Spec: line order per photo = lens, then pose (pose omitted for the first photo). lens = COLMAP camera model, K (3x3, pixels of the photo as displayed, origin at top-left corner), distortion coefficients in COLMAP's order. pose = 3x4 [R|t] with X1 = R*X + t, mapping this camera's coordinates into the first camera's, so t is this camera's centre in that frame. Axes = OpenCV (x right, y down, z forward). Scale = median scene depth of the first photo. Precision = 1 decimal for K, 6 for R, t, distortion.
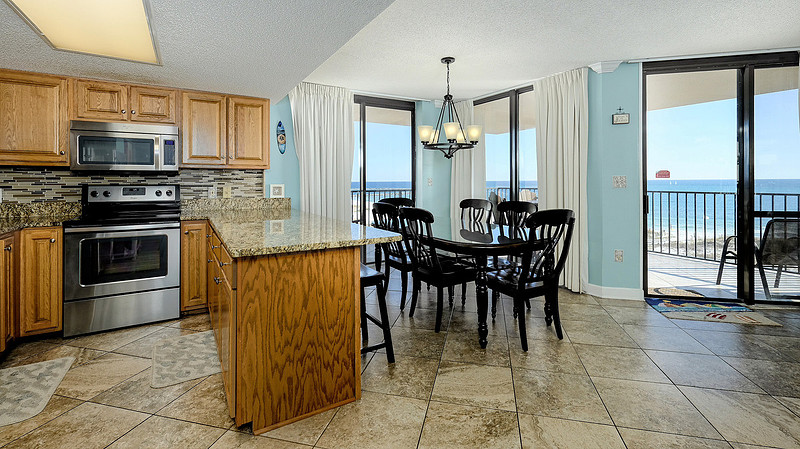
lens RADIAL K [[349.3, 0, 404.9], [0, 349.3, 181.1], [0, 0, 1]] dist [0.011552, 0.000202]
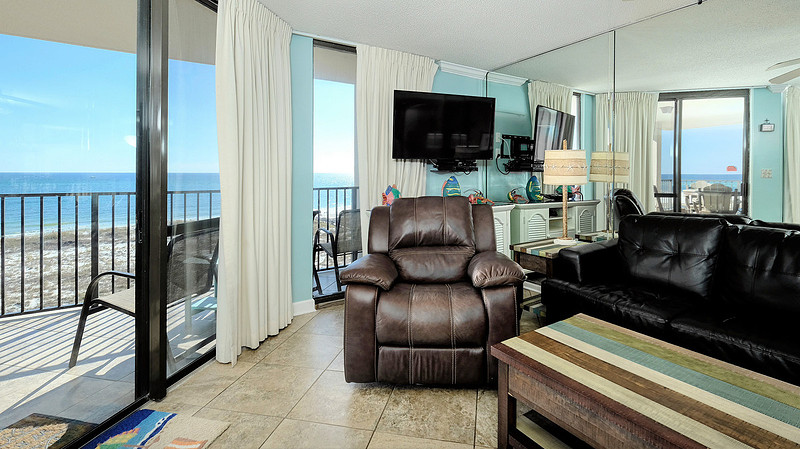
lens RADIAL K [[362.5, 0, 401.9], [0, 362.5, 174.2], [0, 0, 1]] dist [0.014488, 0.000021]
pose [[-0.020272, 0.002369, 0.999792, 0.351128], [-0.007855, 0.999966, -0.002529, -0.004378], [-0.999764, -0.007905, -0.020253, 0.574103]]
